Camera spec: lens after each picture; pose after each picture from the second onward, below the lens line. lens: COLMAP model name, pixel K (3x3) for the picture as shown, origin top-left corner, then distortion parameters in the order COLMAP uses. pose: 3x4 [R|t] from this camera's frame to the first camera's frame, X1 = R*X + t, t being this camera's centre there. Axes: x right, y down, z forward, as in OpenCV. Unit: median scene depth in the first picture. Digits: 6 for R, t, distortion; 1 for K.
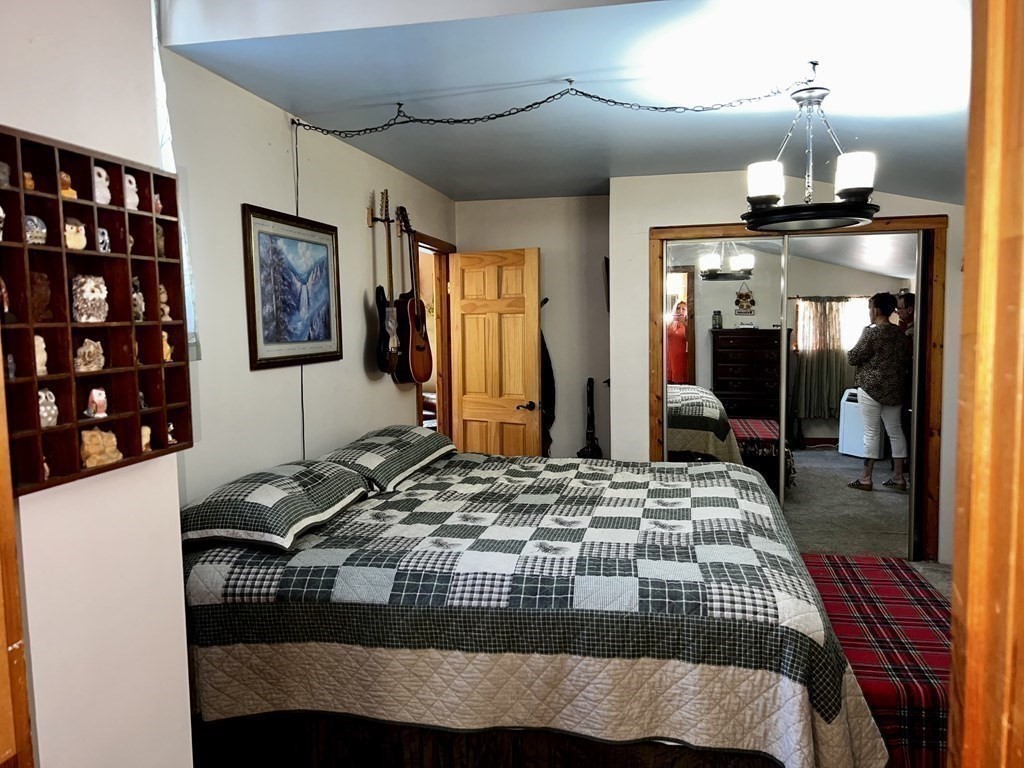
lens RADIAL K [[772.3, 0, 517.2], [0, 772.3, 385.5], [0, 0, 1]] dist [0.062420, -0.078240]
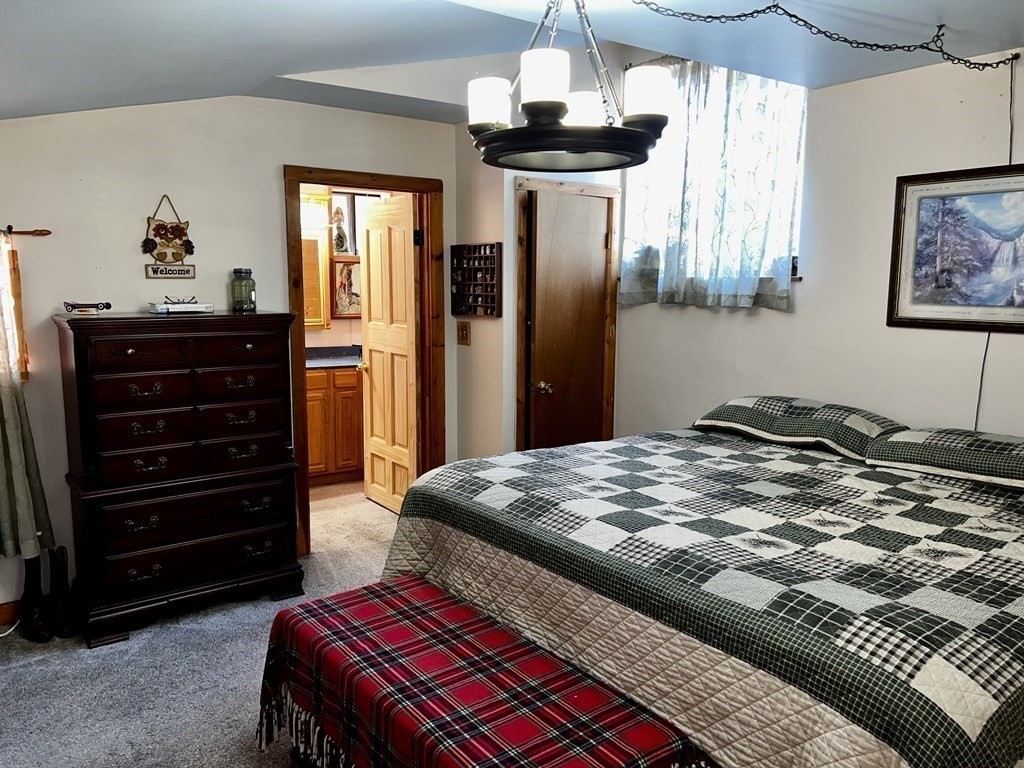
lens RADIAL K [[772.3, 0, 517.5], [0, 772.3, 384.1], [0, 0, 1]] dist [0.062420, -0.078240]
pose [[-0.657672, 0.125508, -0.742775, 0.781429], [-0.051080, 0.976323, 0.210199, -0.132715], [0.751571, 0.176183, -0.635690, 1.195843]]
